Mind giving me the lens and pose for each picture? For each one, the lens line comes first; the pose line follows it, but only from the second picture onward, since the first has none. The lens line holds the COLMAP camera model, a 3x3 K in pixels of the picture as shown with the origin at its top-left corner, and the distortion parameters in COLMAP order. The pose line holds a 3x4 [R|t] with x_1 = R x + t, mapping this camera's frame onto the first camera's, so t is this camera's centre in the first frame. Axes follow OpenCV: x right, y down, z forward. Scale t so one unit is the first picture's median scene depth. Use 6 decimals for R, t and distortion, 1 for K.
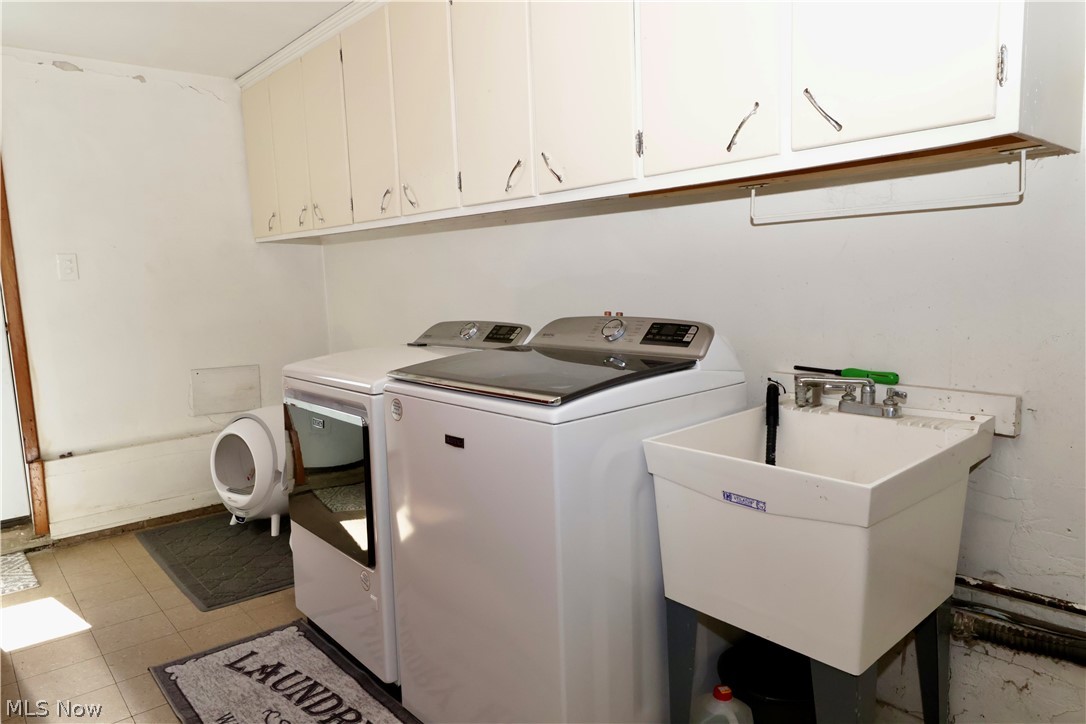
lens RADIAL K [[707.5, 0, 548.2], [0, 707.5, 365.9], [0, 0, 1]] dist [-0.000931, -0.003901]
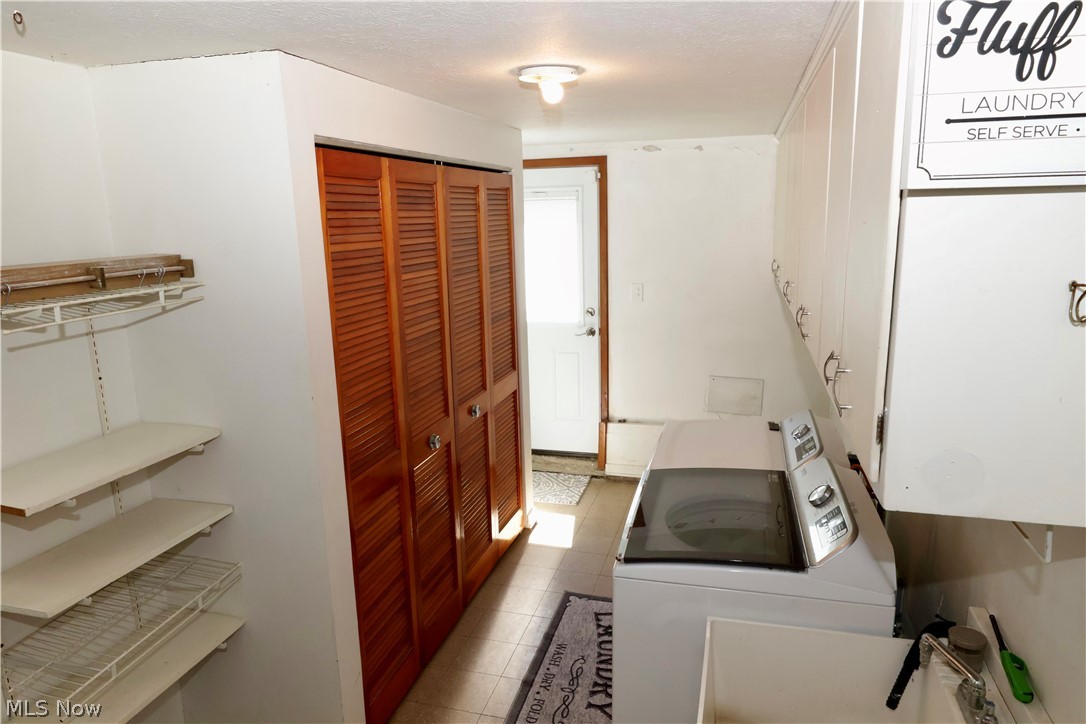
lens RADIAL K [[707.5, 0, 546.0], [0, 707.5, 358.6], [0, 0, 1]] dist [-0.000931, -0.003901]
pose [[0.543165, 0.191087, -0.817592, 0.413401], [-0.101898, 0.981563, 0.161714, -0.226766], [0.833420, -0.004527, 0.552622, 0.068246]]
